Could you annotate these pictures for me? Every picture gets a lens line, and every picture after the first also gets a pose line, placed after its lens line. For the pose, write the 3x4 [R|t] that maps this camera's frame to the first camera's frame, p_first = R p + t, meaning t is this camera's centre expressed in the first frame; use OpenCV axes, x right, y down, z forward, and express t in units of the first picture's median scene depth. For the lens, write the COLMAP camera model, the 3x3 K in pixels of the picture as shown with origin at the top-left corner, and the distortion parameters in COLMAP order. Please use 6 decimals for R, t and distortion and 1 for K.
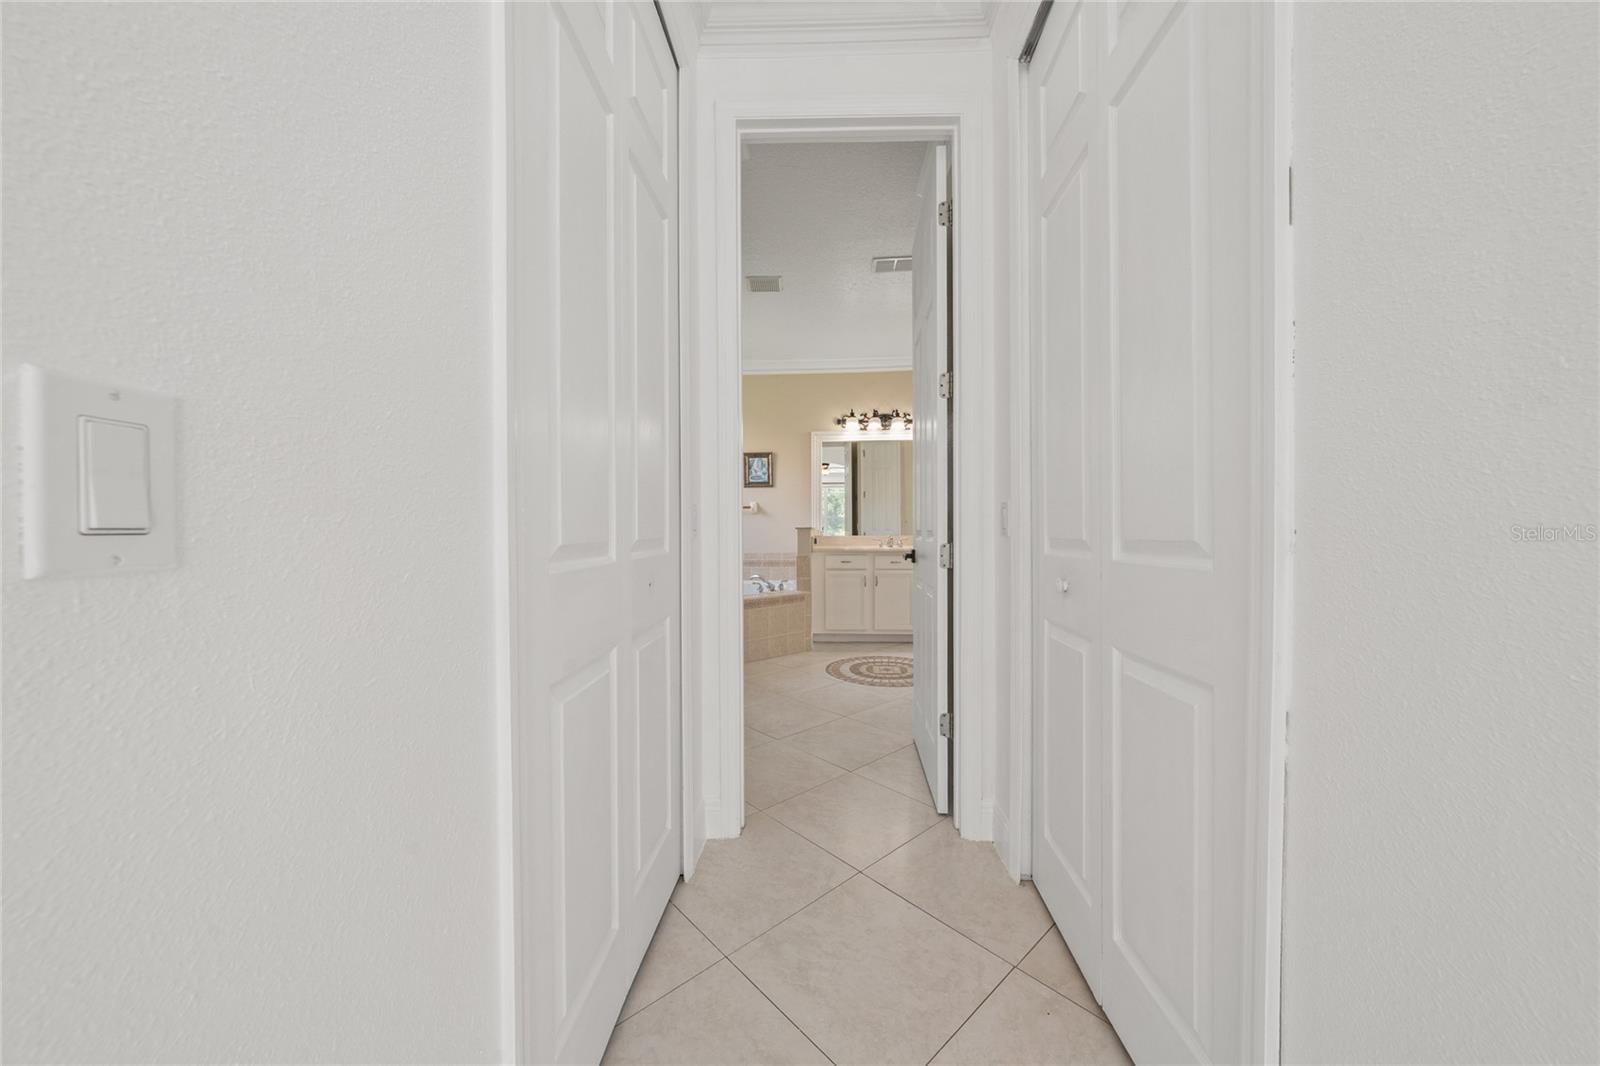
lens RADIAL K [[553.9, 0, 801.8], [0, 553.9, 533.8], [0, 0, 1]] dist [0.001301, 0.000192]
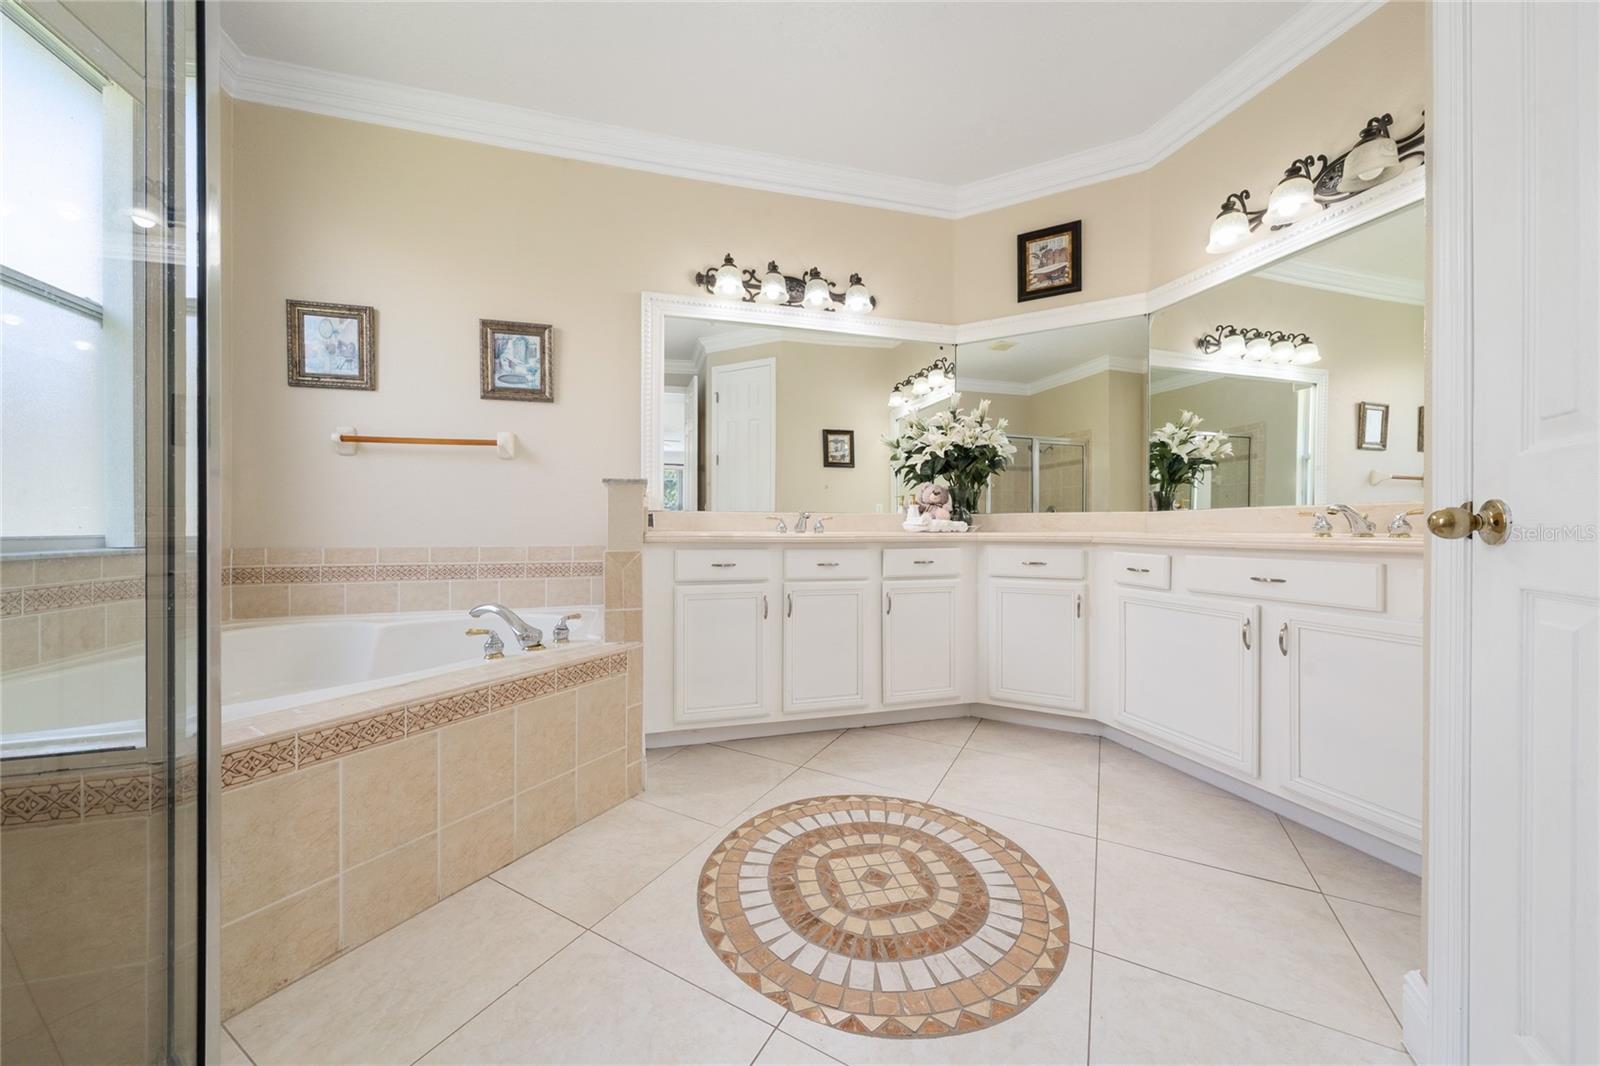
lens RADIAL K [[553.9, 0, 802.7], [0, 553.9, 525.8], [0, 0, 1]] dist [0.001301, 0.000192]
pose [[0.948110, 0.006267, 0.317879, -0.001512], [-0.003779, 0.999957, -0.008442, 0.021106], [-0.317919, 0.006803, 0.948094, 0.516464]]
